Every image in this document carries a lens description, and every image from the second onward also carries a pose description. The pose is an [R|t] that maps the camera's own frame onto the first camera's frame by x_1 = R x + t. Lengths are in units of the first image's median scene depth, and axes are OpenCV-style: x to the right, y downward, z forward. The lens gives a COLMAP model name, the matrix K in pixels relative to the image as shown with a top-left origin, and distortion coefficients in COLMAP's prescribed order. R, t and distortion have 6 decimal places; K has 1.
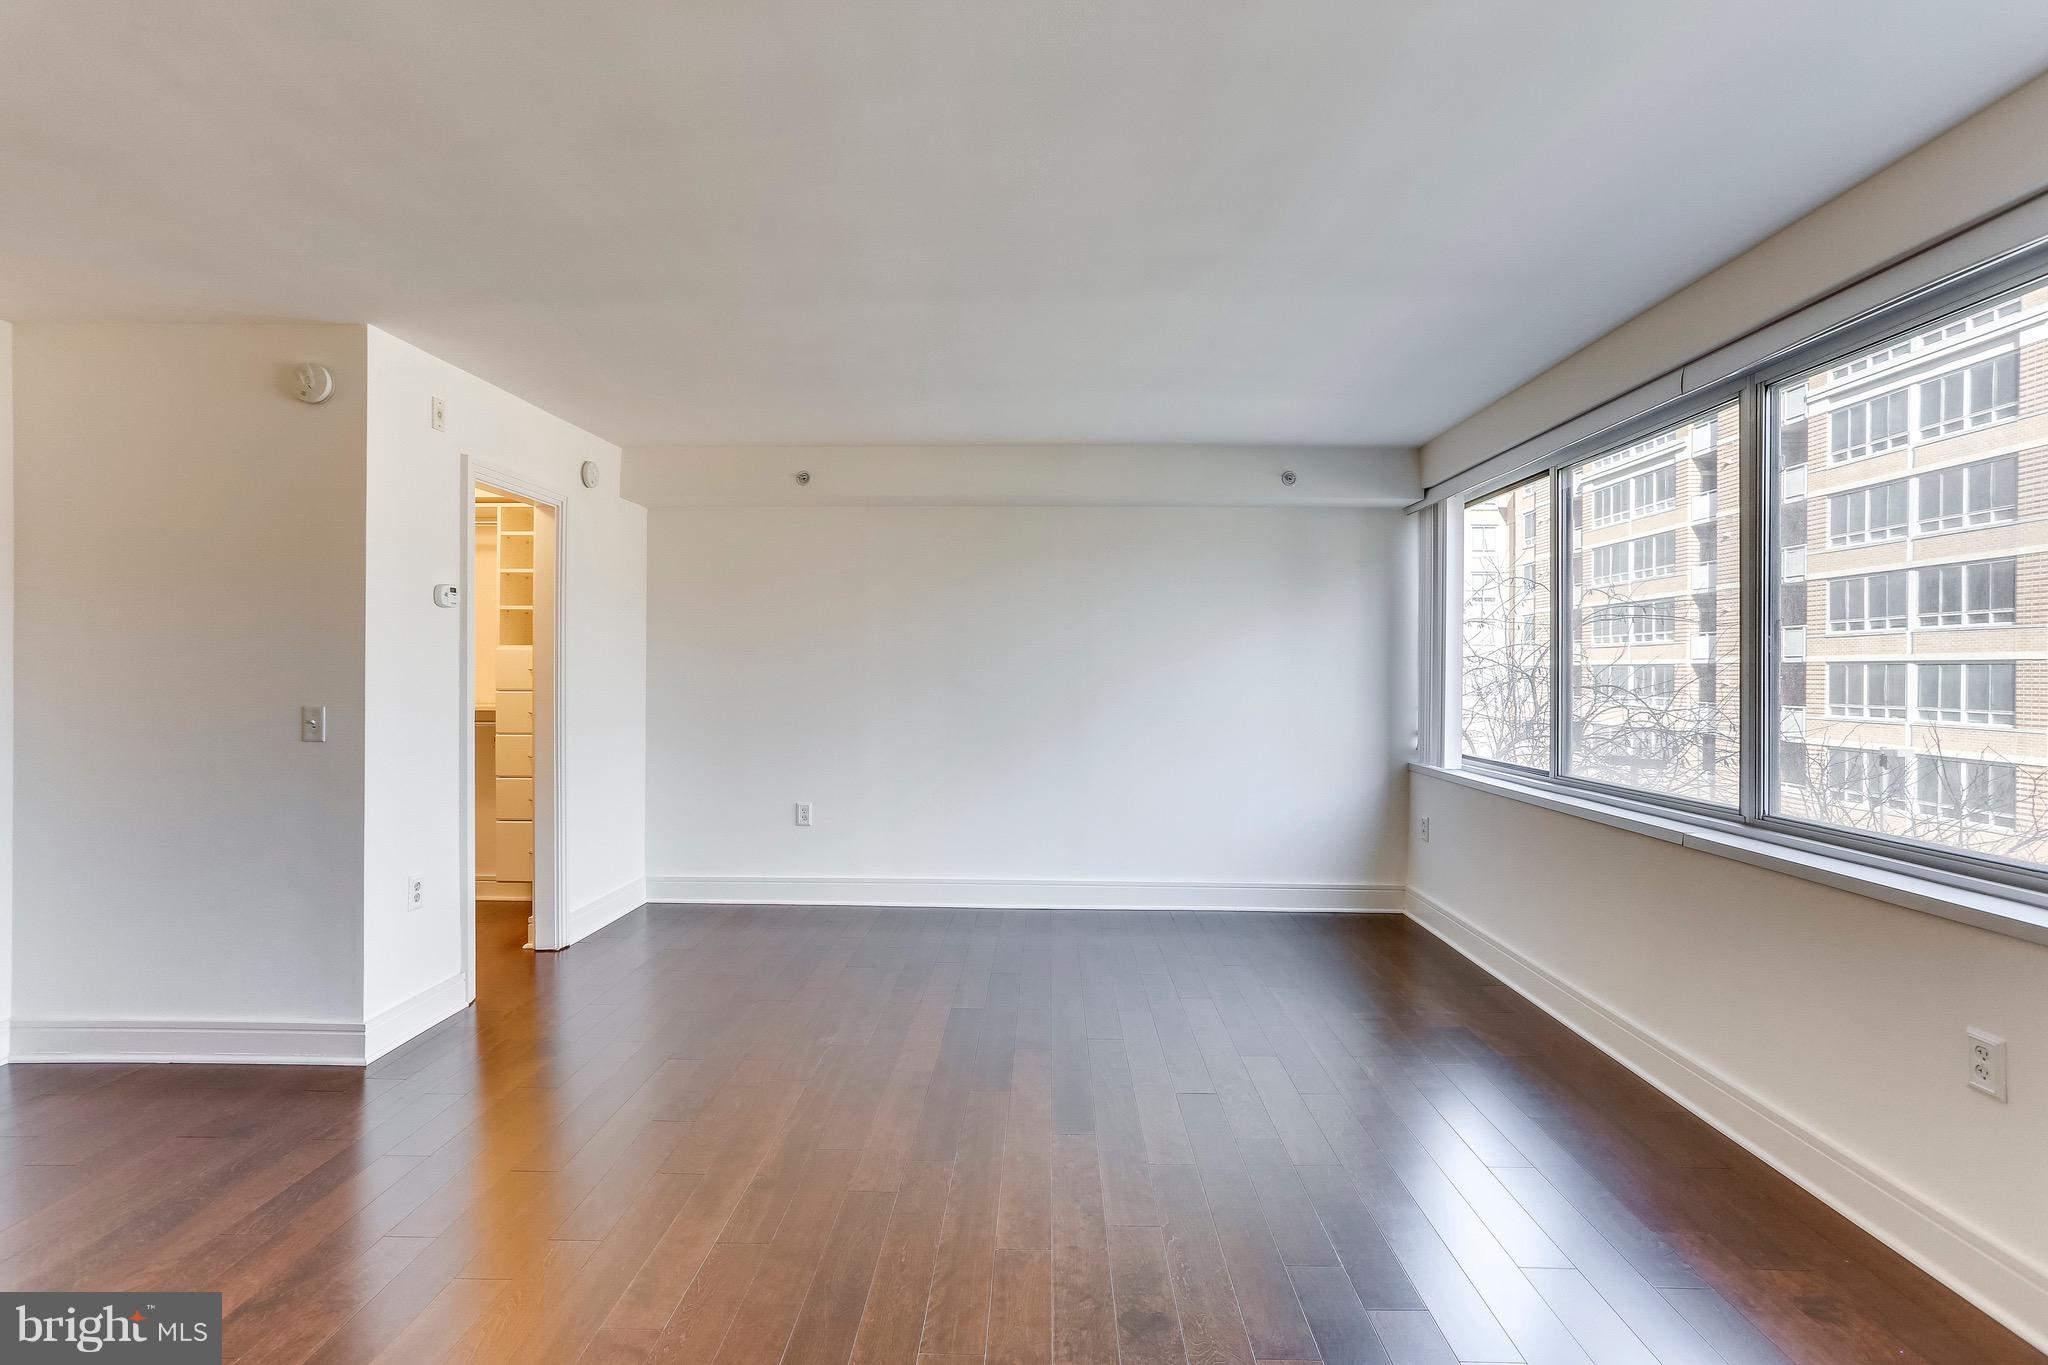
lens RADIAL K [[1006.1, 0, 1018.7], [0, 1006.1, 668.6], [0, 0, 1]] dist [-0.049679, 0.033873]
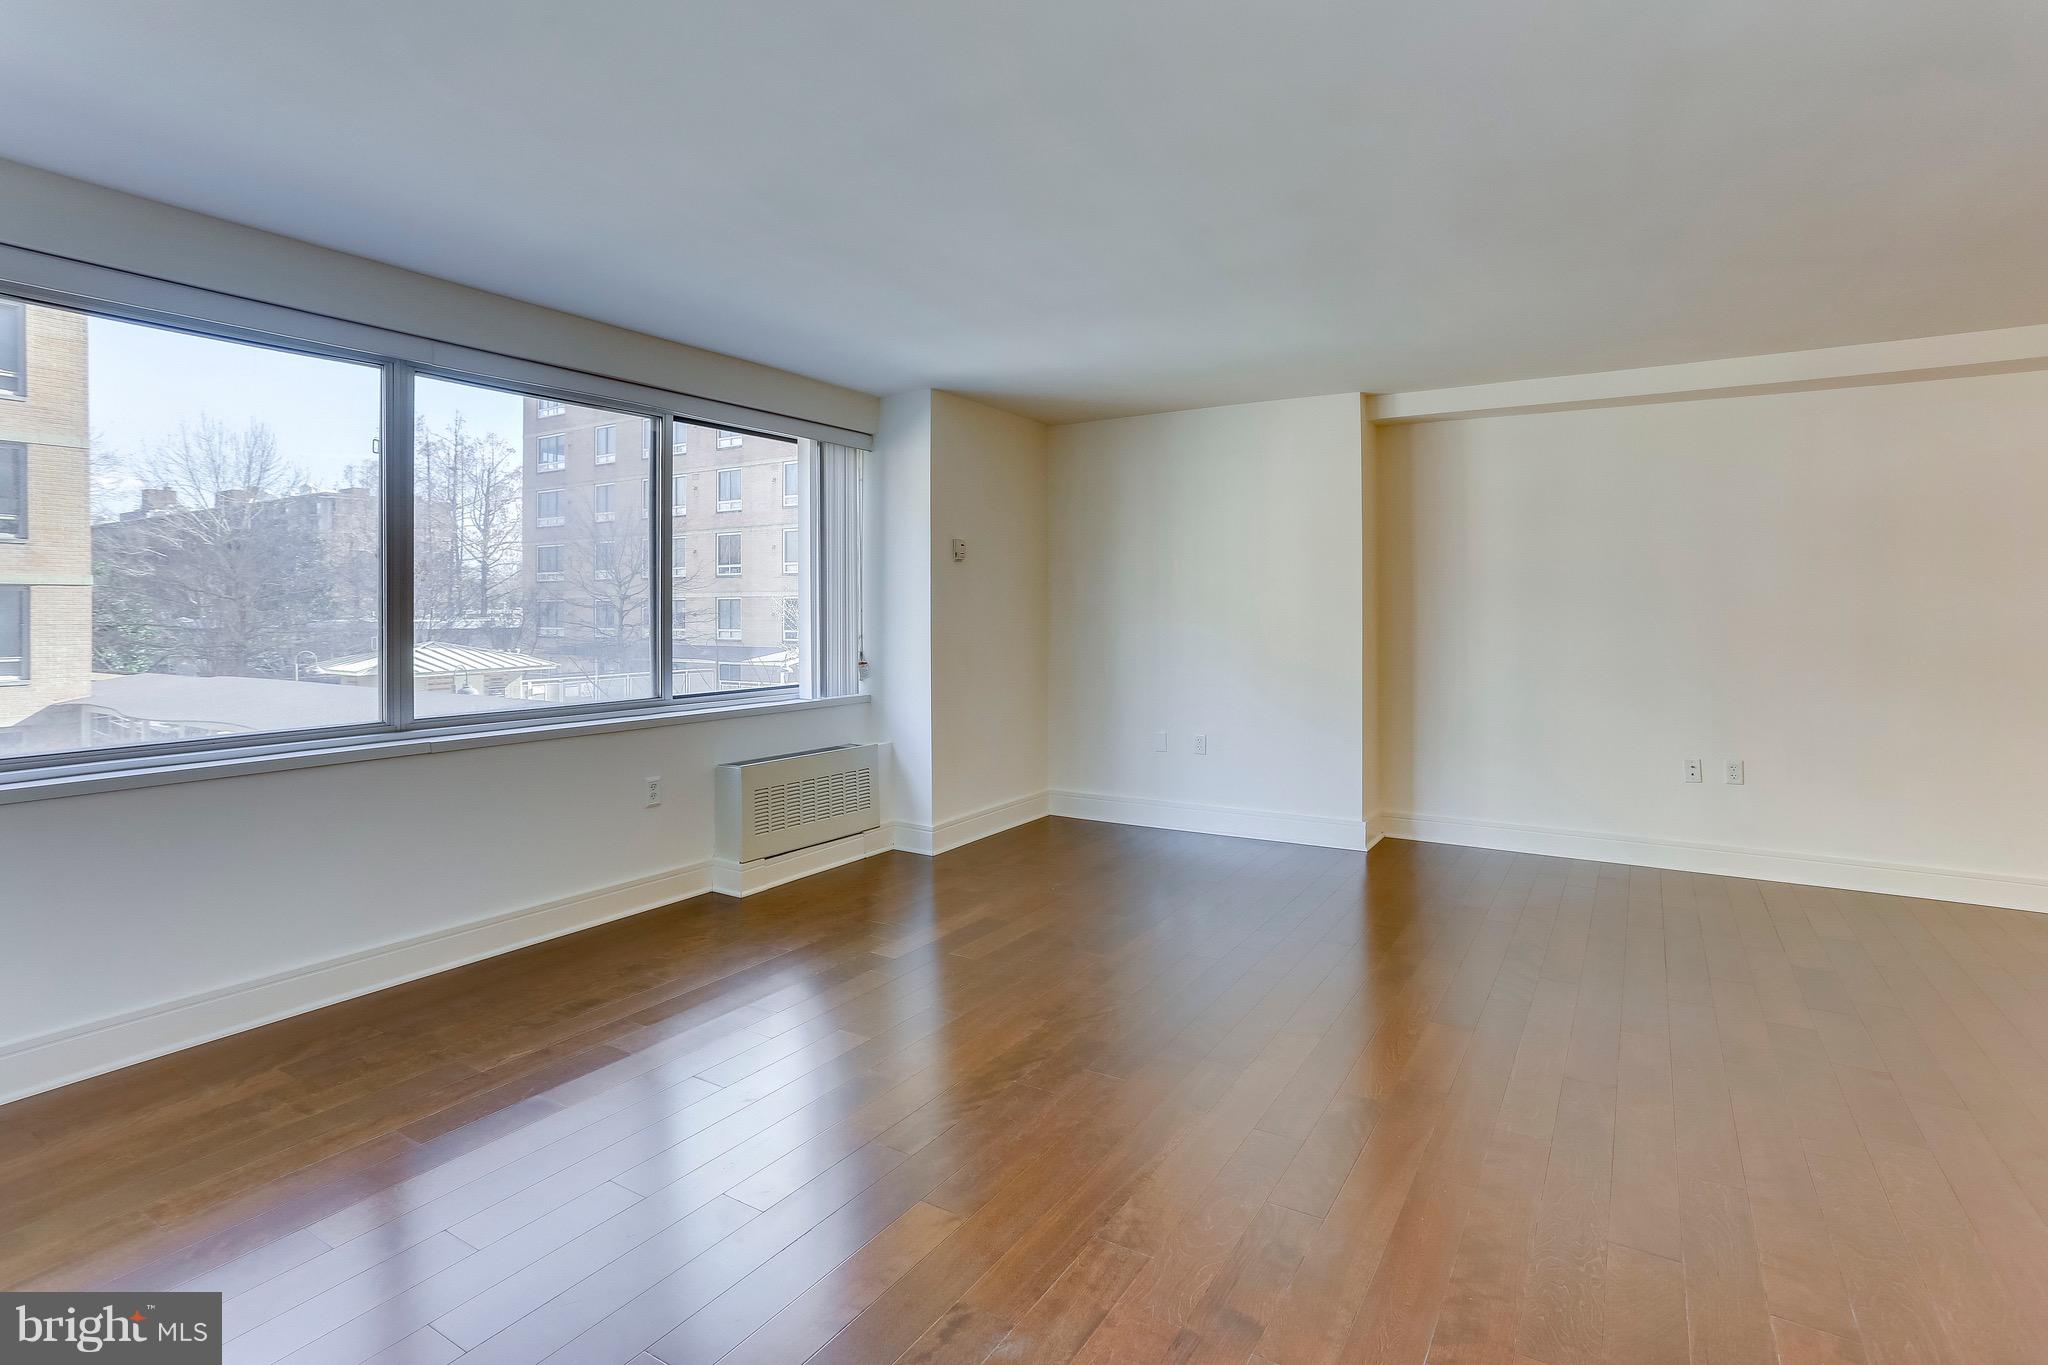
lens RADIAL K [[1014.5, 0, 1012.9], [0, 1014.5, 607.4], [0, 0, 1]] dist [-0.052655, 0.035657]
pose [[-0.857295, -0.002886, 0.514818, -0.378919], [-0.002845, 0.999996, 0.000868, 0.004794], [-0.514818, -0.000720, -0.857299, 1.219854]]
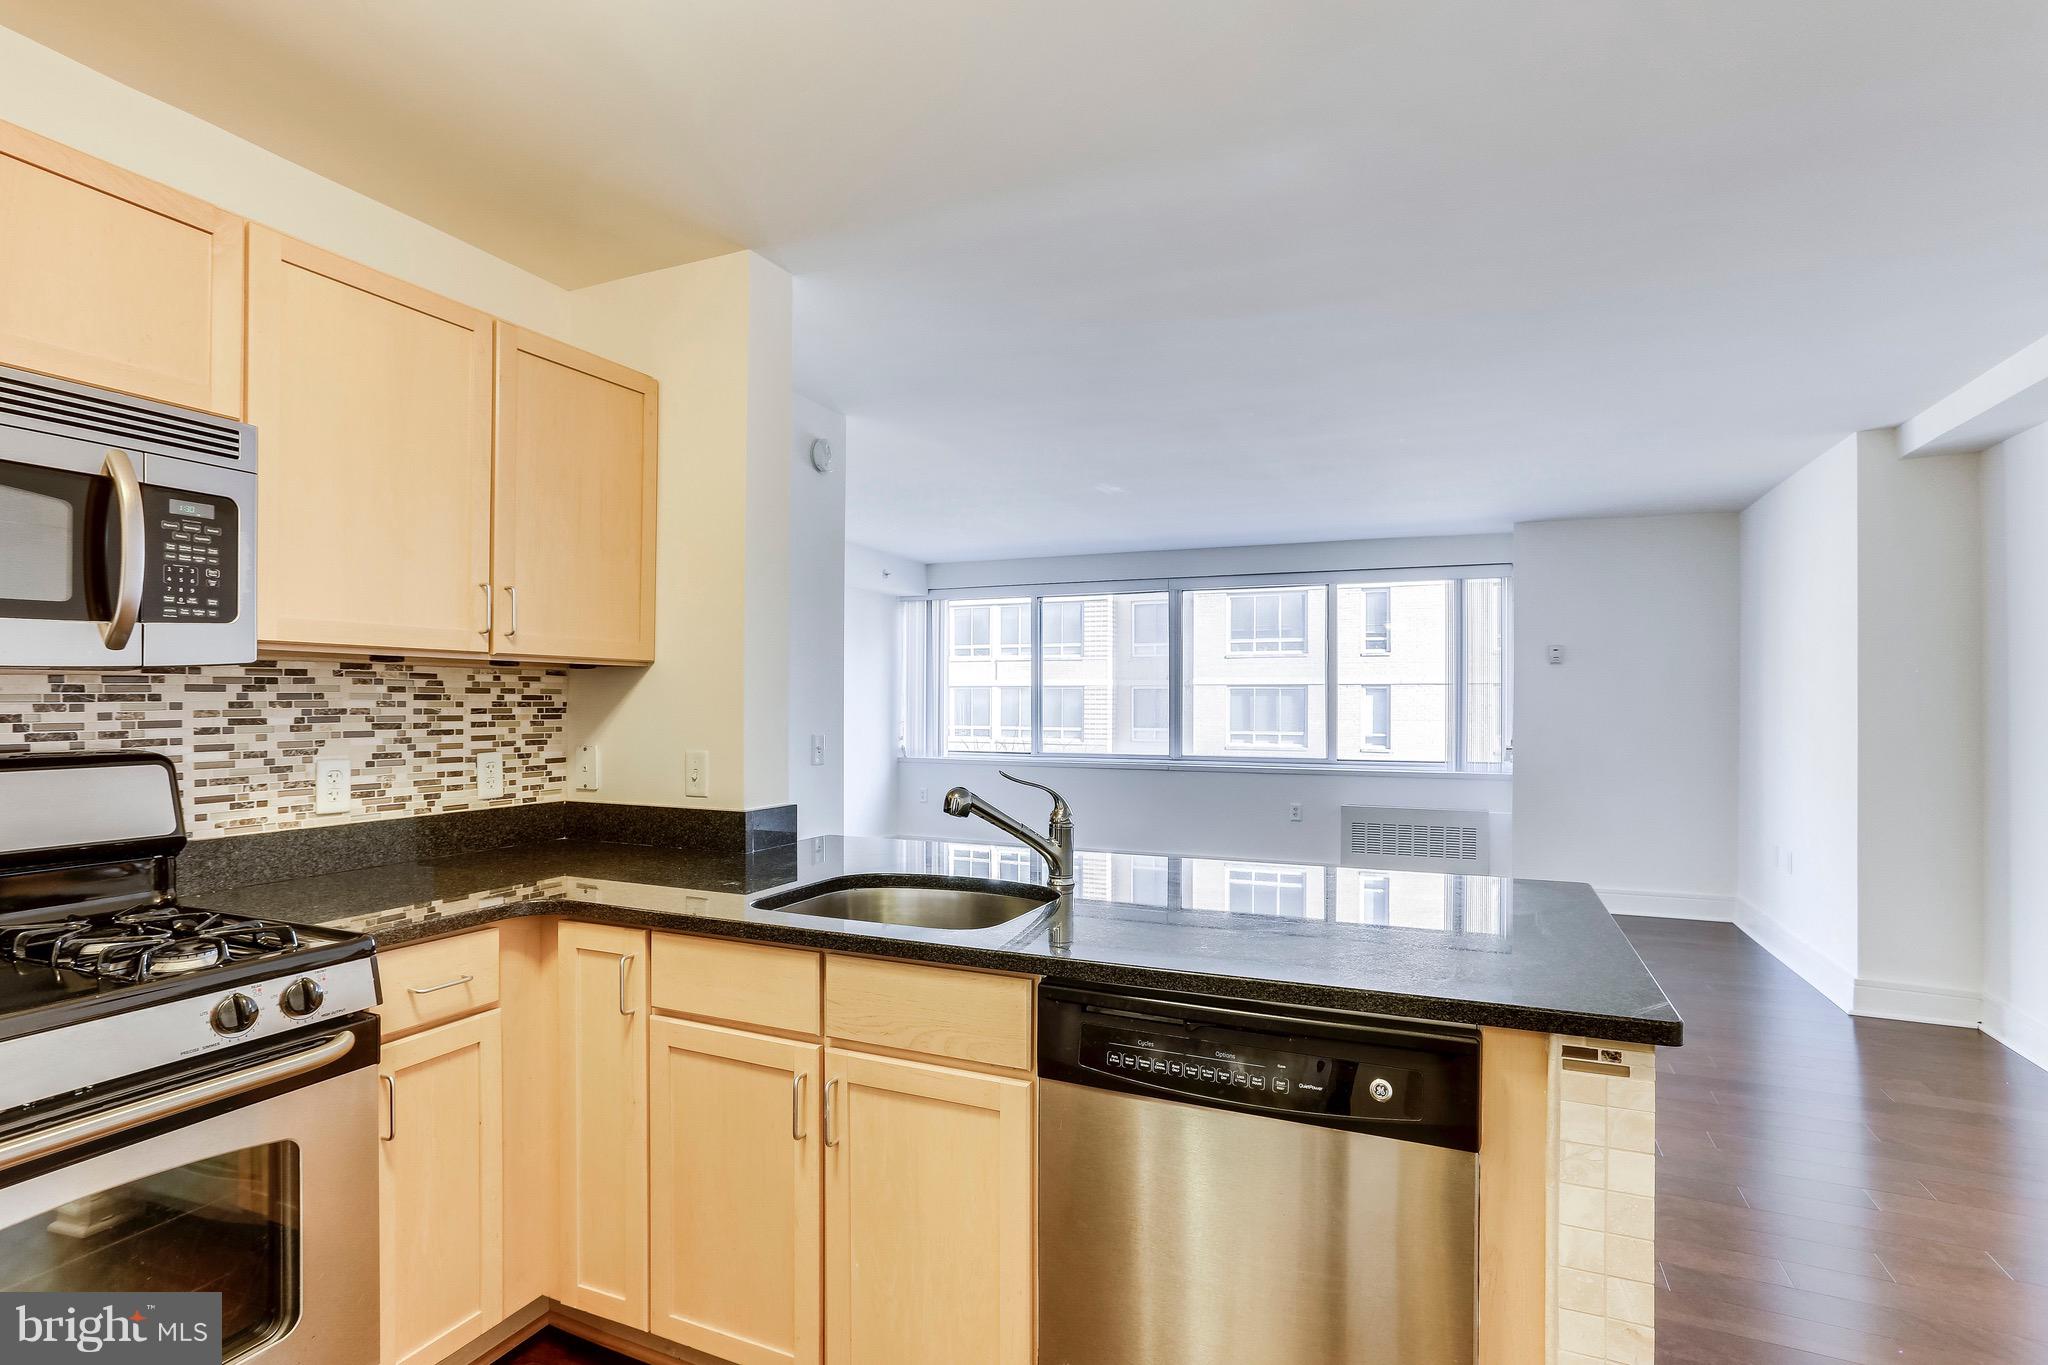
lens RADIAL K [[1023.5, 0, 1009.0], [0, 1023.5, 699.7], [0, 0, 1]] dist [-0.053140, 0.039765]
pose [[0.390966, -0.002789, 0.920401, -1.371590], [-0.002274, 0.999989, 0.003996, -0.005307], [-0.920402, -0.003656, 0.390955, 0.268205]]
